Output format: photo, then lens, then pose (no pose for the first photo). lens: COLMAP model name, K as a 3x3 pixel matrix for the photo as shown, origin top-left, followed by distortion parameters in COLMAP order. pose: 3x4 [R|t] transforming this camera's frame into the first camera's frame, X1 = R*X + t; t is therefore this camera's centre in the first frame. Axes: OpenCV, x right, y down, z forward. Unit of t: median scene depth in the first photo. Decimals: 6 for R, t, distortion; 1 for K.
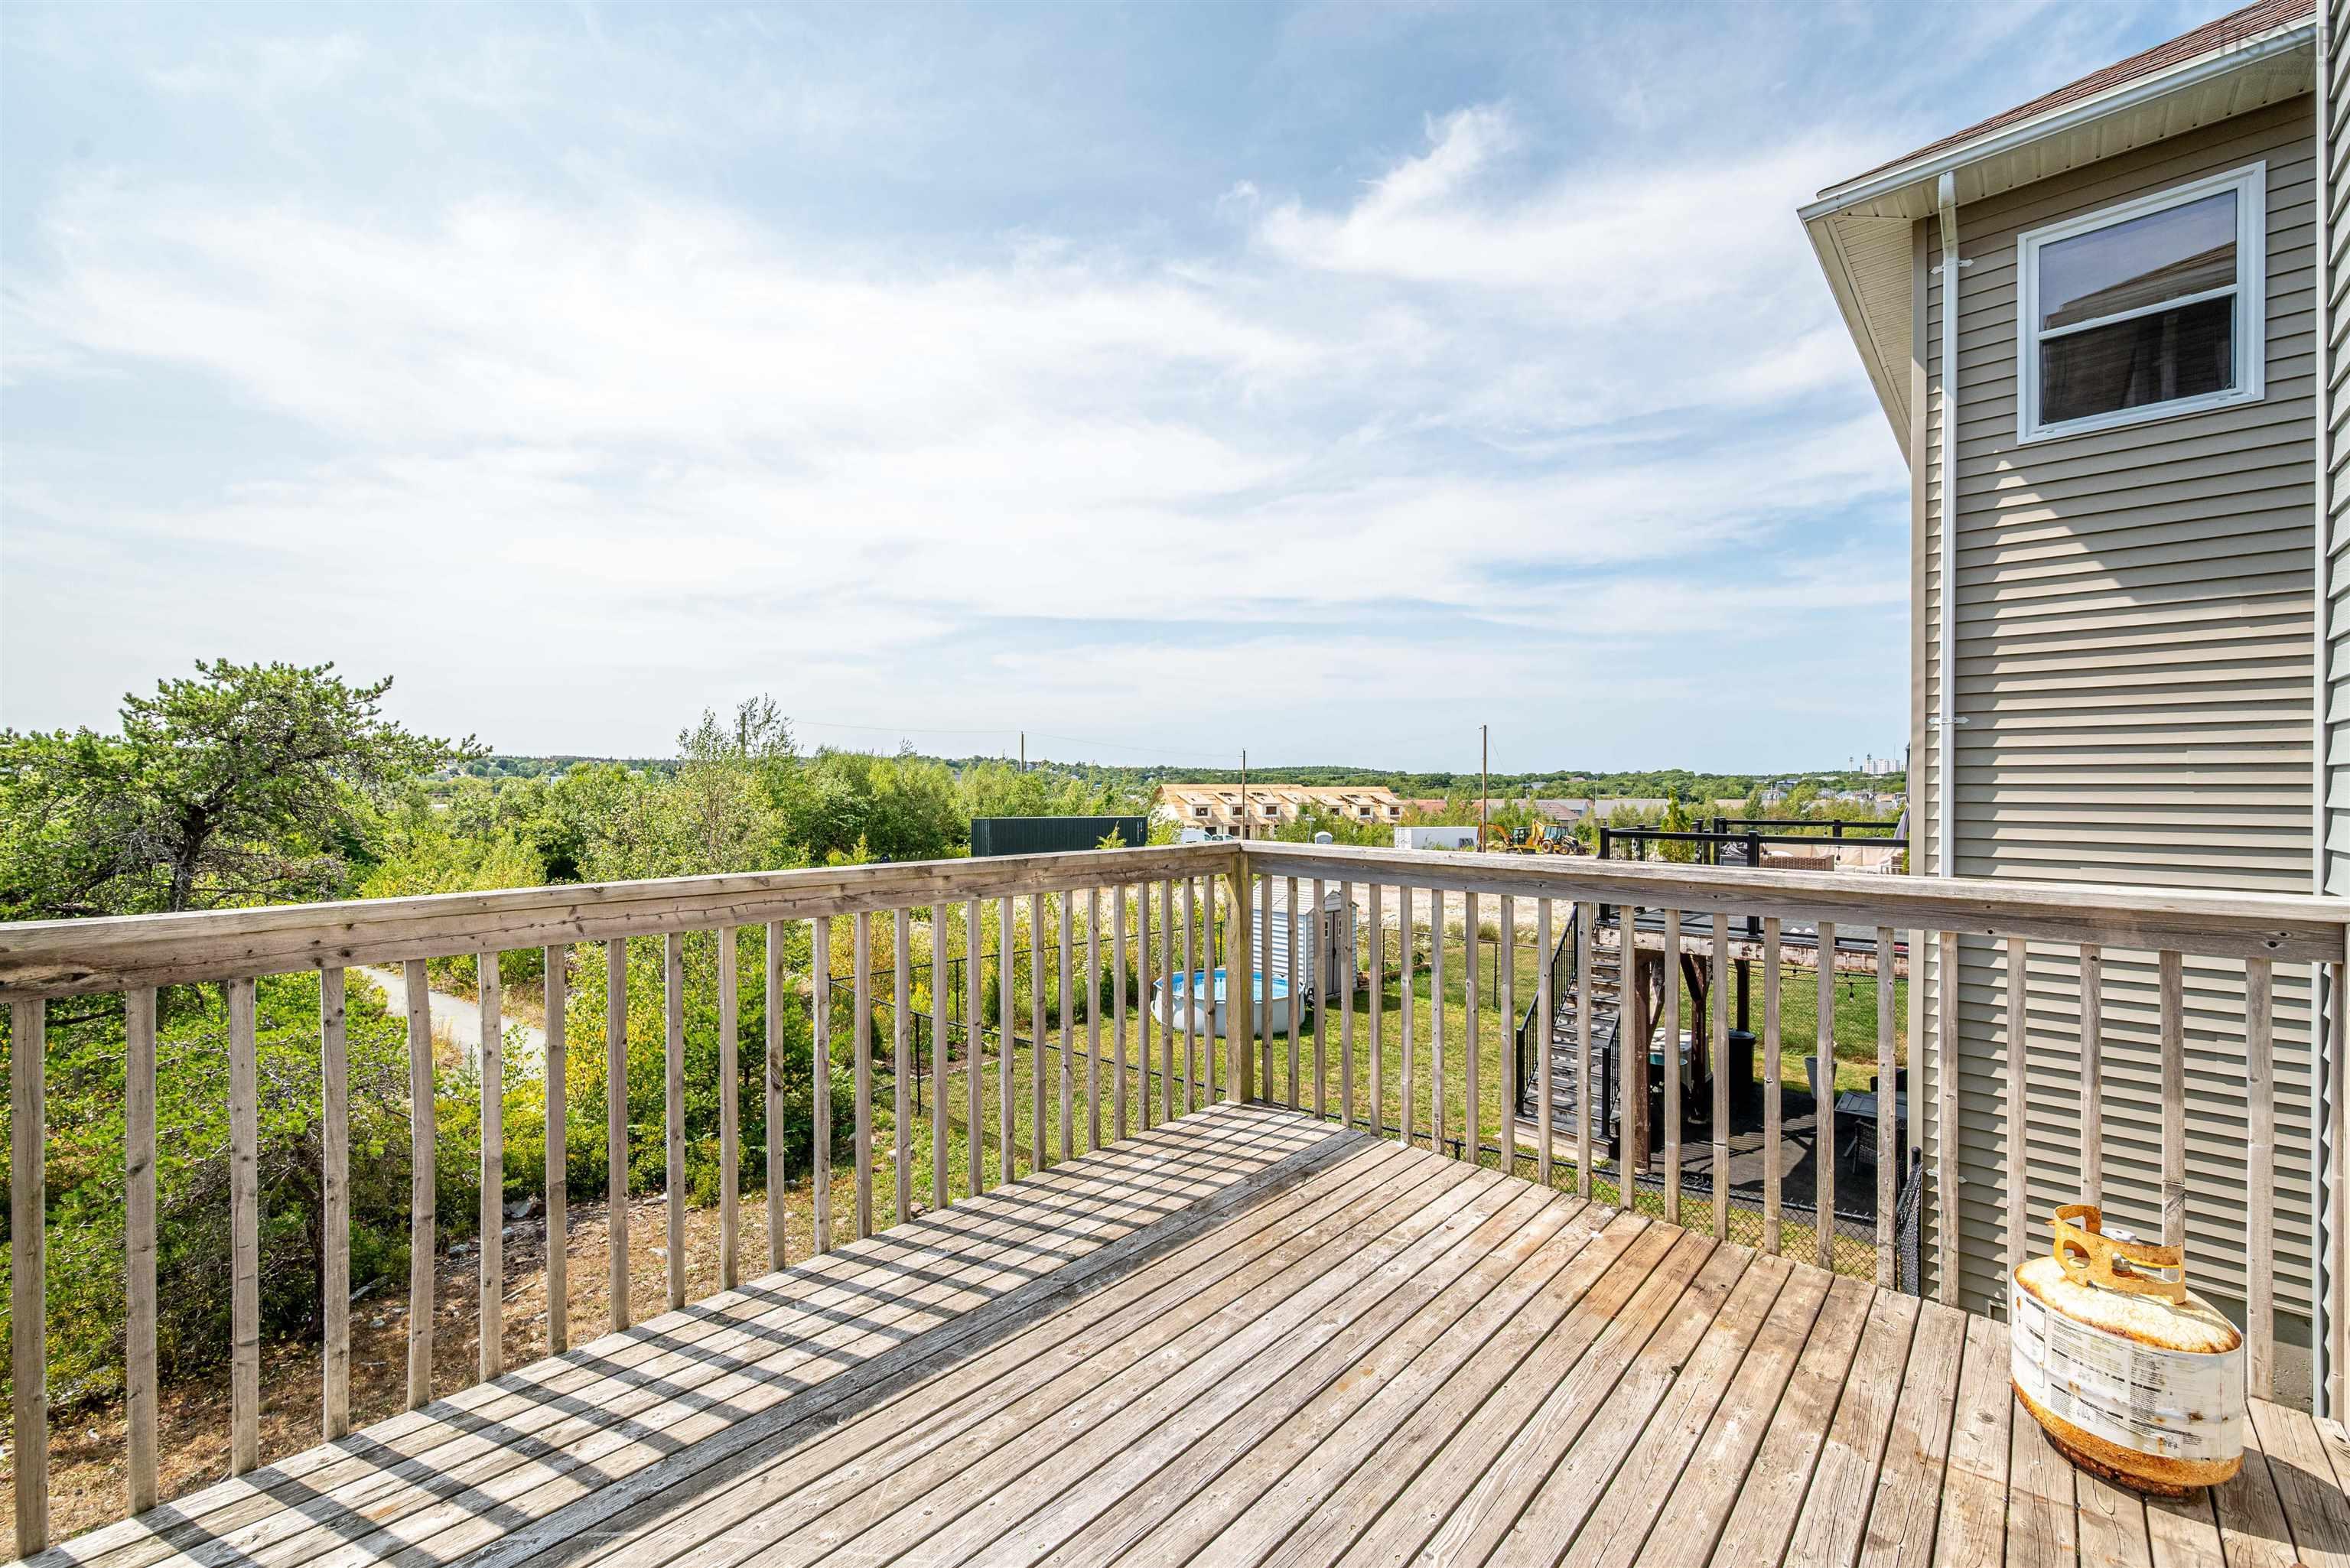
lens RADIAL K [[1010.6, 0, 1221.8], [0, 1010.6, 781.7], [0, 0, 1]] dist [-0.002203, -0.000427]
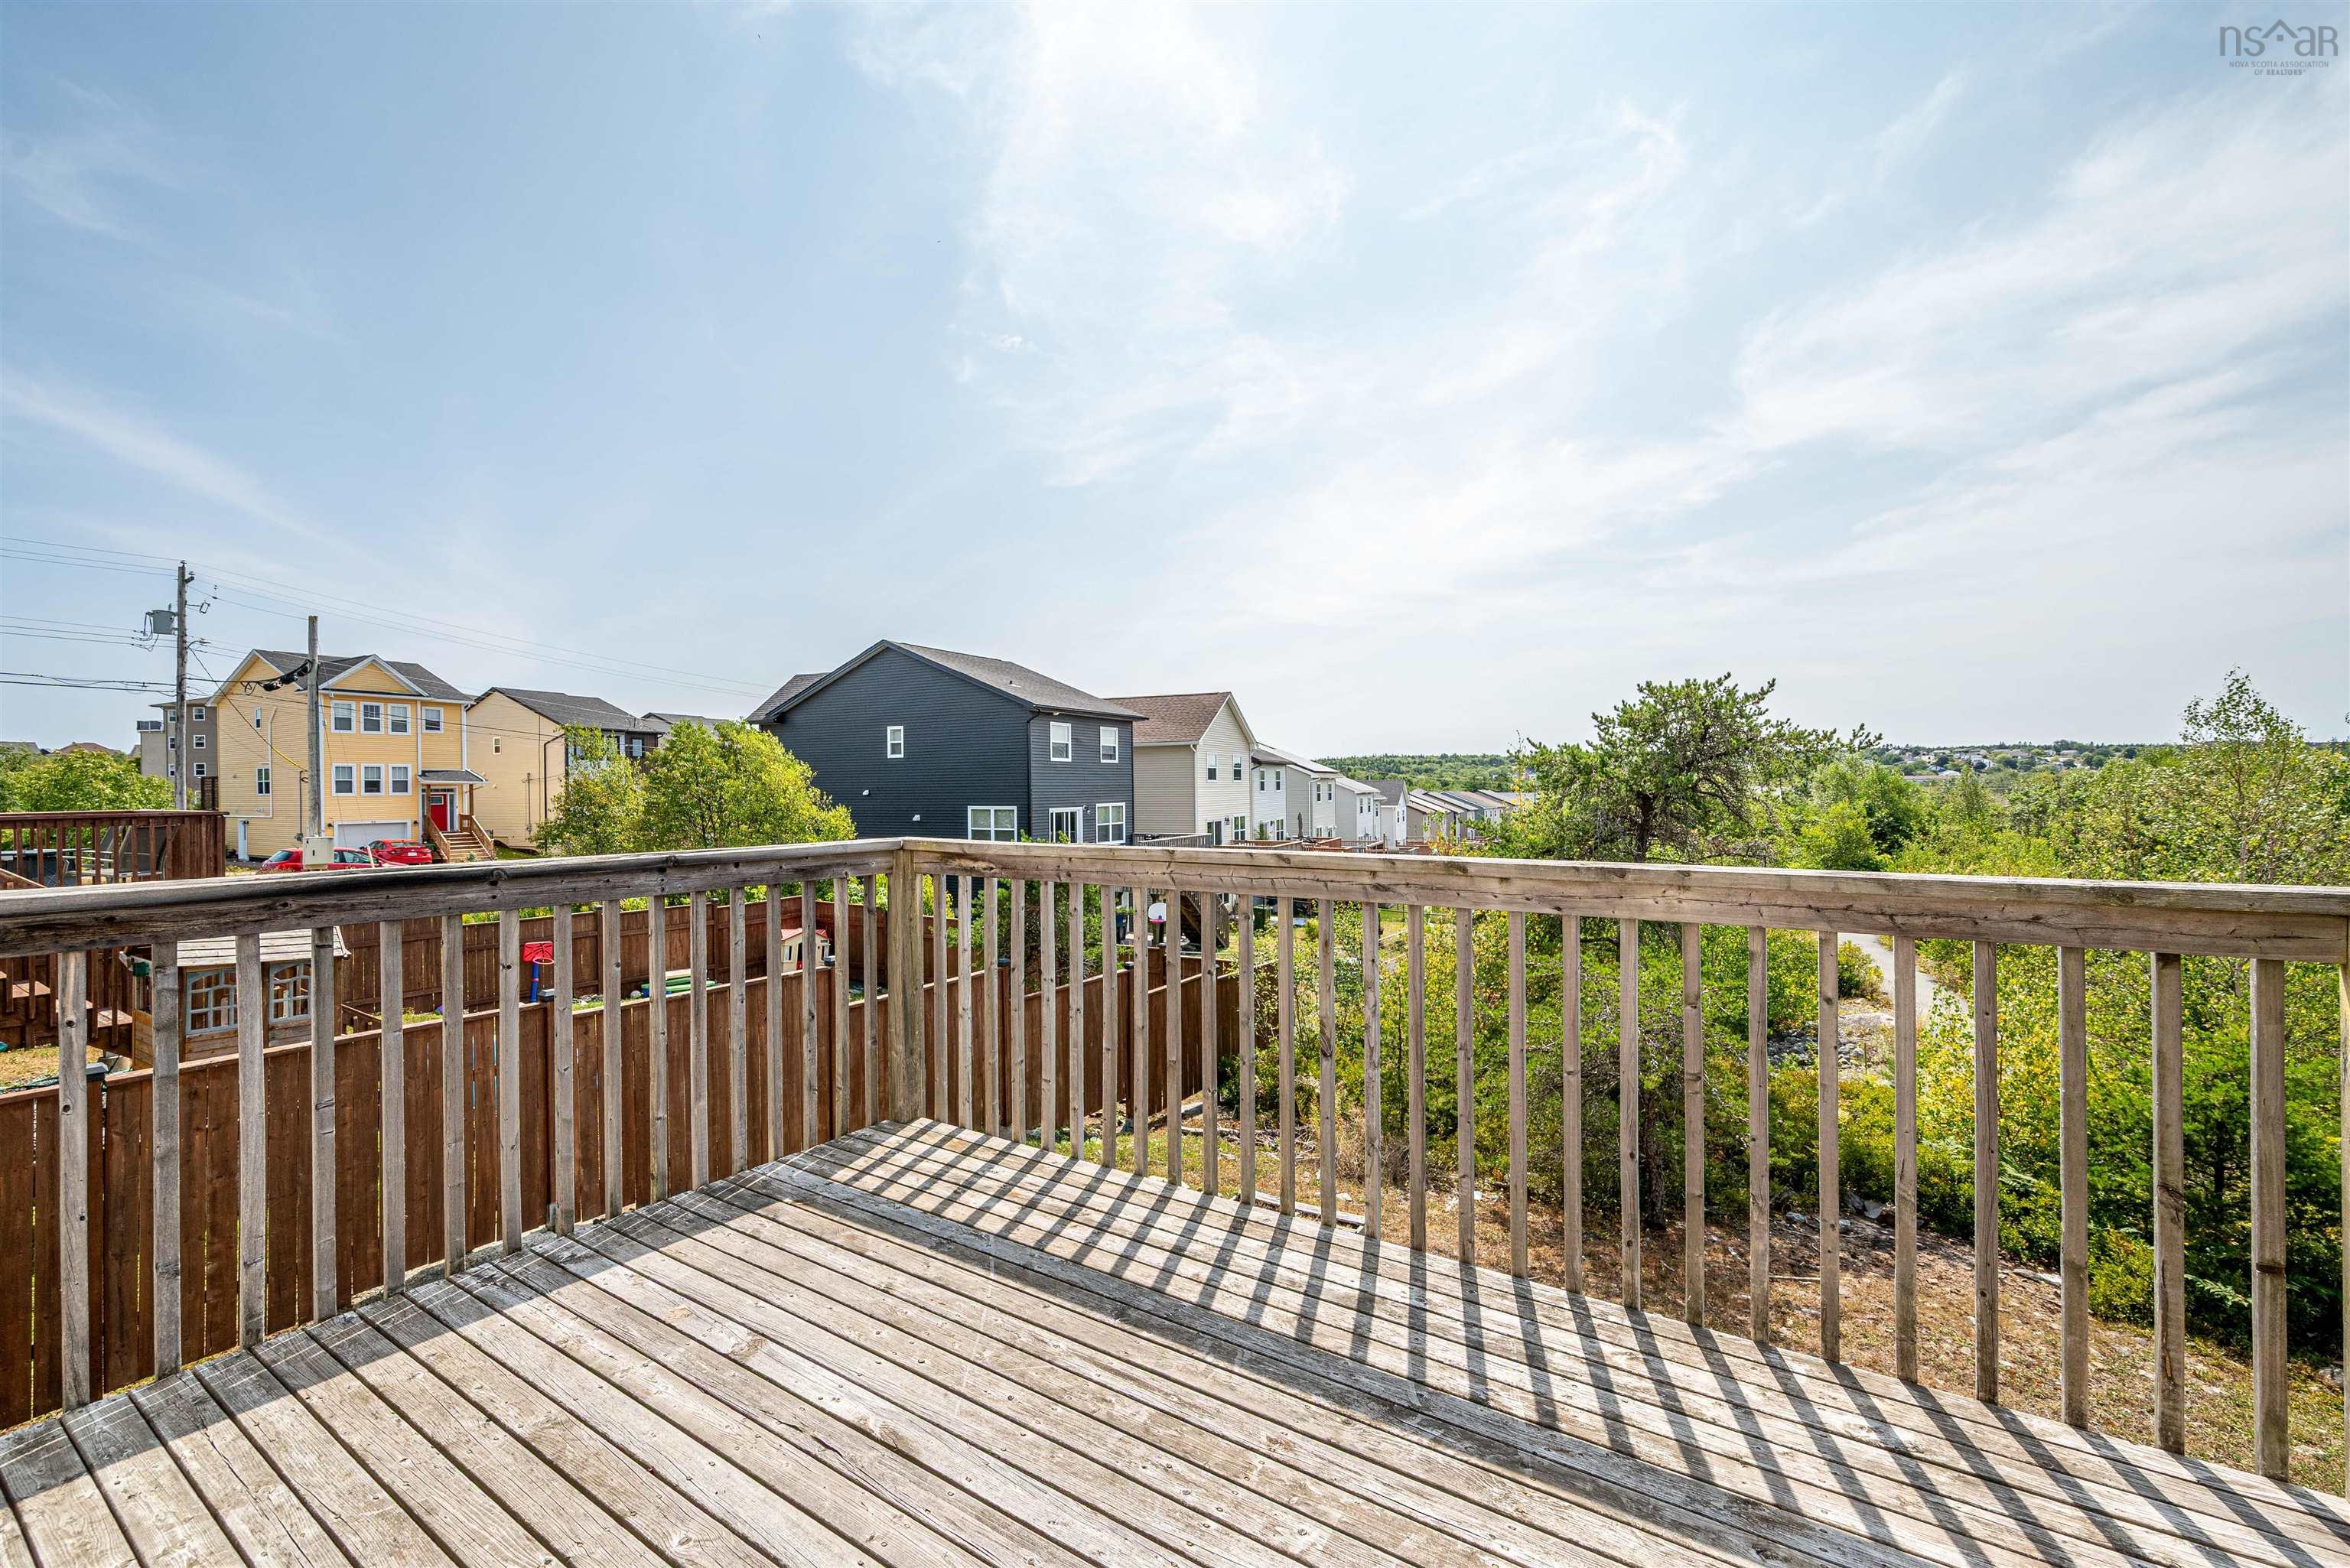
lens RADIAL K [[1010.6, 0, 1221.8], [0, 1010.6, 781.7], [0, 0, 1]] dist [-0.002203, -0.000427]
pose [[0.095620, -0.003709, -0.995411, 0.506617], [0.008999, 0.999955, -0.002861, 0.013309], [0.995377, -0.008684, 0.095649, 0.649394]]
